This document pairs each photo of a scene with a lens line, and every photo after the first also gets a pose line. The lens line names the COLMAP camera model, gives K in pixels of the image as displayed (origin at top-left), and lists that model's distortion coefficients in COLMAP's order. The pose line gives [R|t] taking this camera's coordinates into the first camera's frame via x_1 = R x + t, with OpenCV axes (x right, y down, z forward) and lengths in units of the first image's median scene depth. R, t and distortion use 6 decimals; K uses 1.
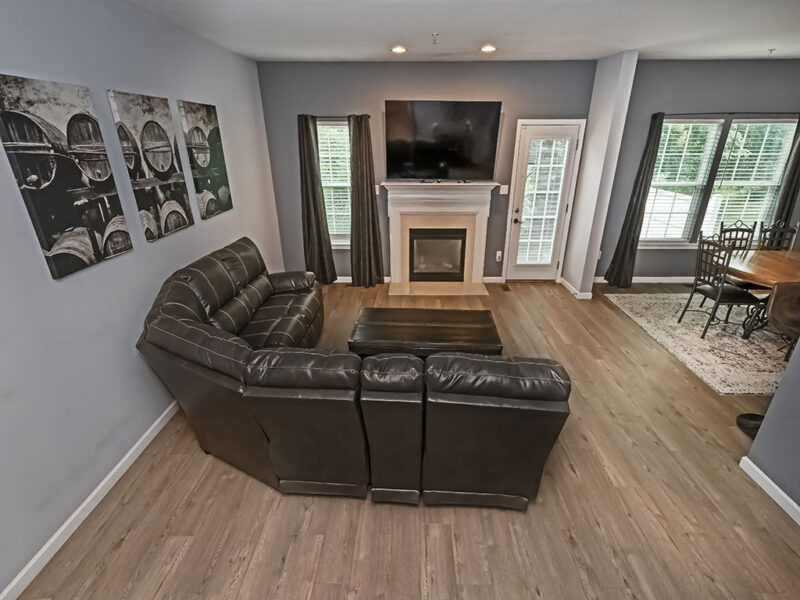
lens RADIAL K [[375.8, 0, 403.4], [0, 375.8, 291.0], [0, 0, 1]] dist [0.001478, -0.000400]
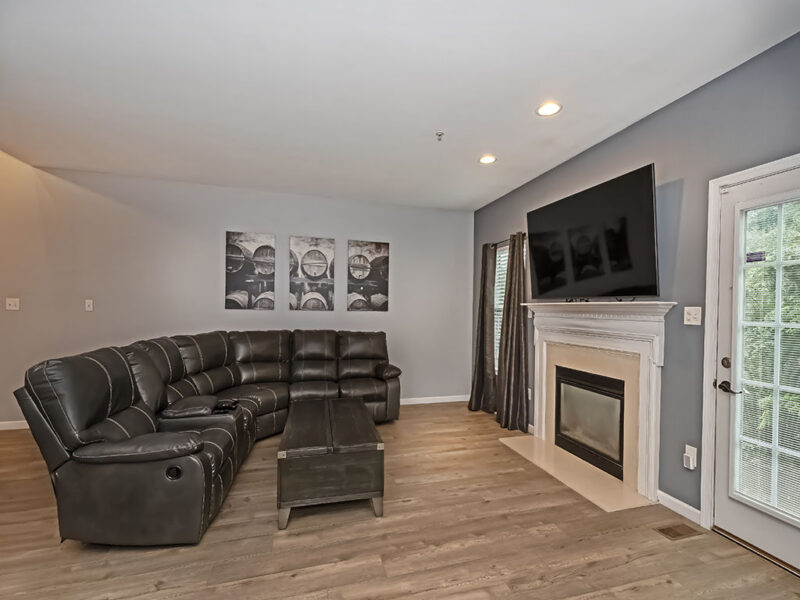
lens RADIAL K [[357.5, 0, 411.3], [0, 357.5, 315.7], [0, 0, 1]] dist [0.021816, -0.000002]
pose [[0.299881, 0.020443, -0.953758, 0.948072], [-0.381409, 0.918957, -0.100226, -0.127397], [0.874413, 0.393827, 0.283375, 0.844585]]
